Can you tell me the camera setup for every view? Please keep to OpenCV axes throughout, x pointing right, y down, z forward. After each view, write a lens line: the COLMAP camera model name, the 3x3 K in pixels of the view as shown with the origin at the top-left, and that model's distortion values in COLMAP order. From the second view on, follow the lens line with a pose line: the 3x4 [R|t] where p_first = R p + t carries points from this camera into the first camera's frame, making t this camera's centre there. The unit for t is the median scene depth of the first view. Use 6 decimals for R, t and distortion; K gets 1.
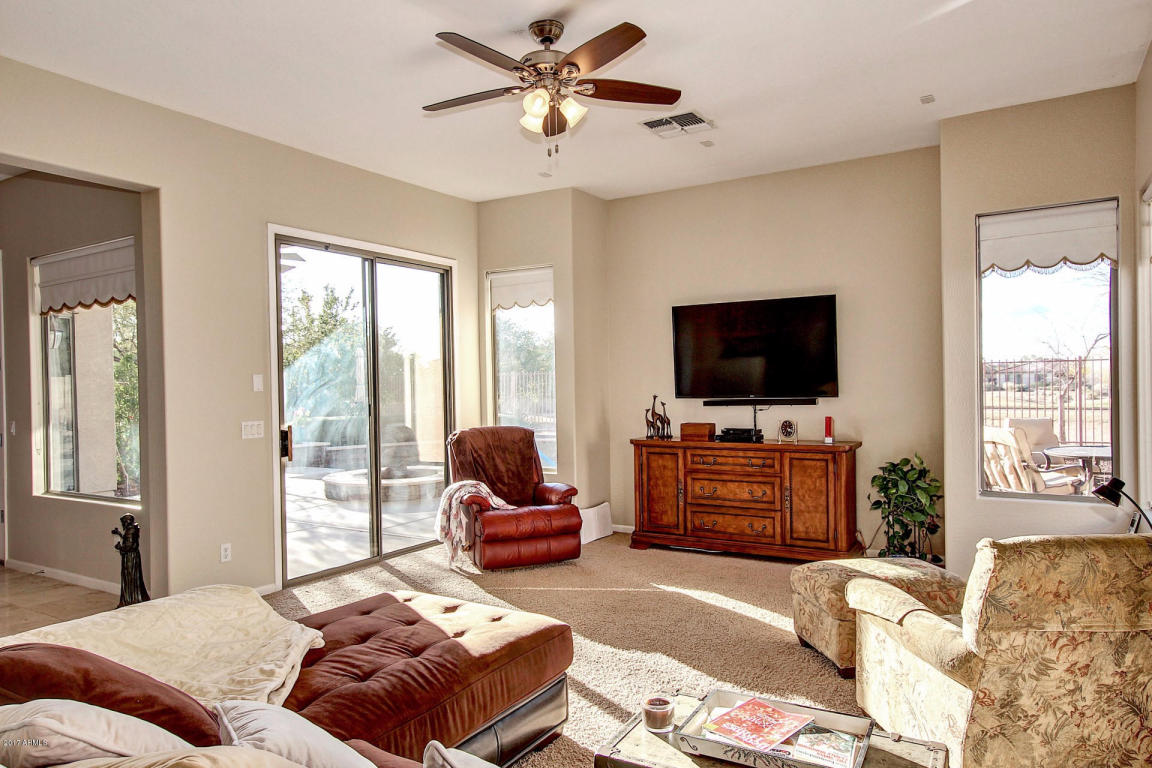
lens RADIAL K [[752.7, 0, 574.4], [0, 752.7, 390.5], [0, 0, 1]] dist [0.000066, 0.000200]
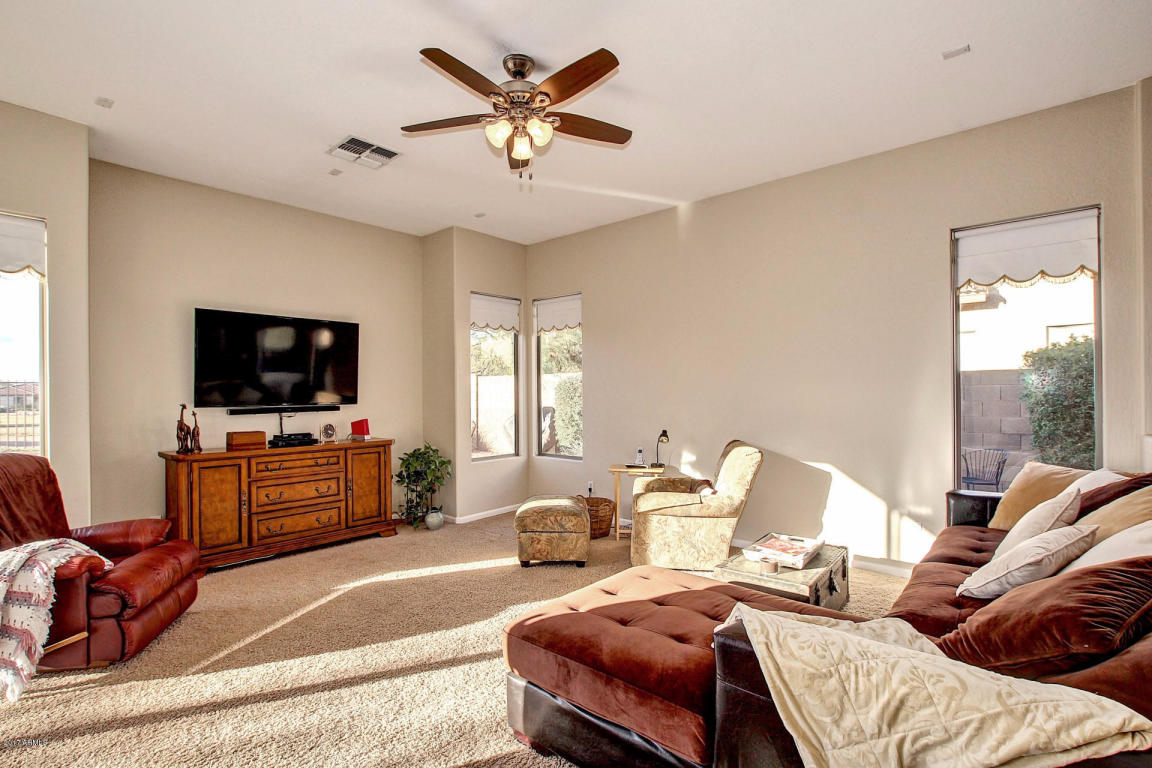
lens RADIAL K [[533.0, 0, 577.1], [0, 533.0, 393.3], [0, 0, 1]] dist [-0.027474, 0.000607]
pose [[0.157882, 0.016494, 0.987320, -0.479018], [0.015311, 0.999699, -0.019149, 0.013724], [-0.987339, 0.018140, 0.157582, 0.491157]]
